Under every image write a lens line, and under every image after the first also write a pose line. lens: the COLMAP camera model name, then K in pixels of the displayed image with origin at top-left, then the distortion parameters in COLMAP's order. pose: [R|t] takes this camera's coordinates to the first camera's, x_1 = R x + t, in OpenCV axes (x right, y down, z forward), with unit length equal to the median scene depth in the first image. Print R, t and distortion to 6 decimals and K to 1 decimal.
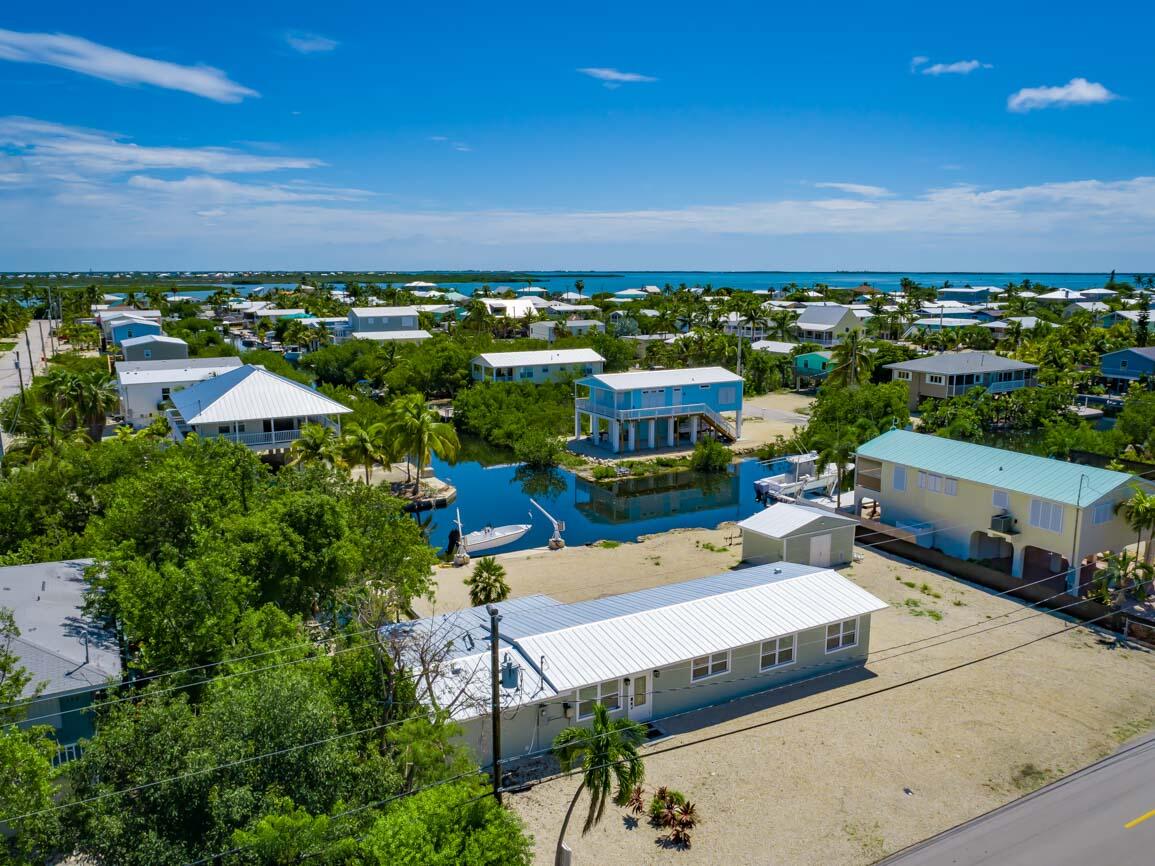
lens RADIAL K [[892.1, 0, 582.8], [0, 892.1, 432.3], [0, 0, 1]] dist [-0.012094, 0.010800]
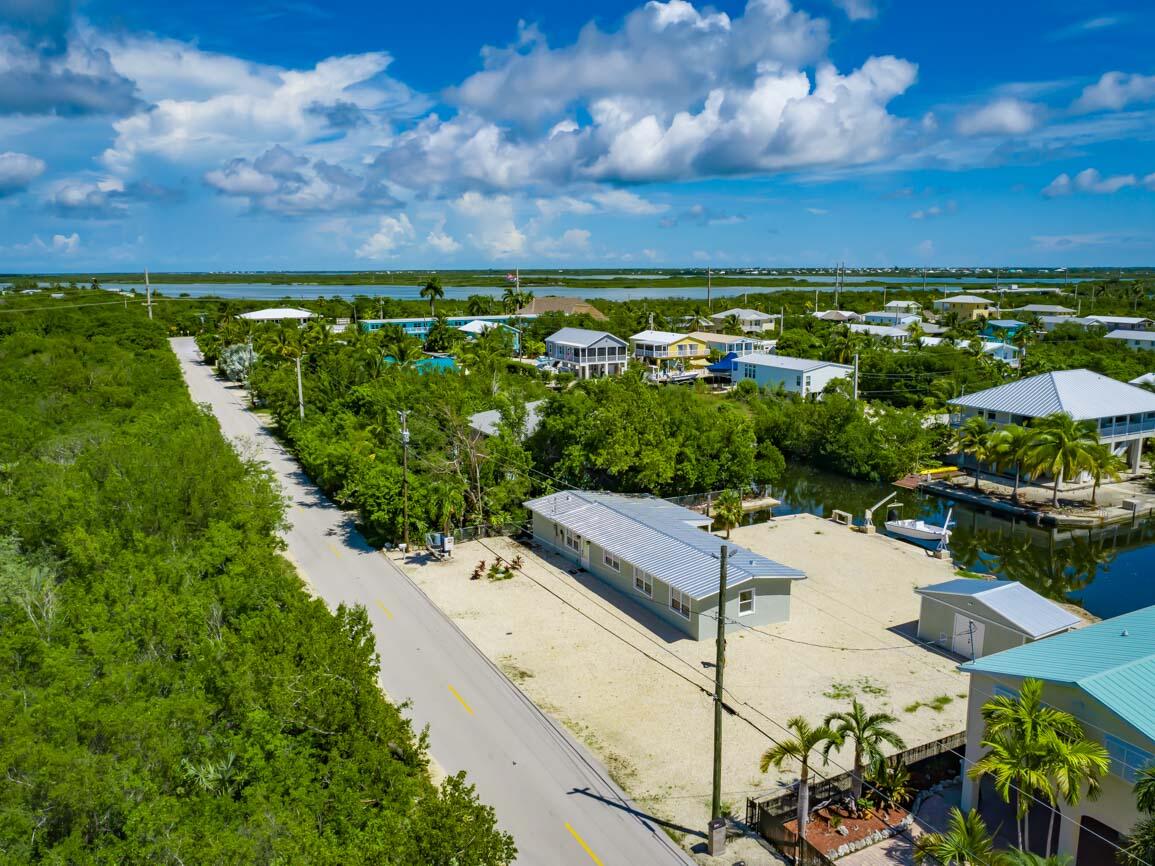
lens RADIAL K [[892.1, 0, 582.8], [0, 892.1, 432.3], [0, 0, 1]] dist [-0.012094, 0.010800]
pose [[-0.026309, 0.176931, -0.983872, 1.606261], [-0.173921, 0.968392, 0.178798, -0.204536], [0.984408, 0.175820, 0.005294, 0.934946]]
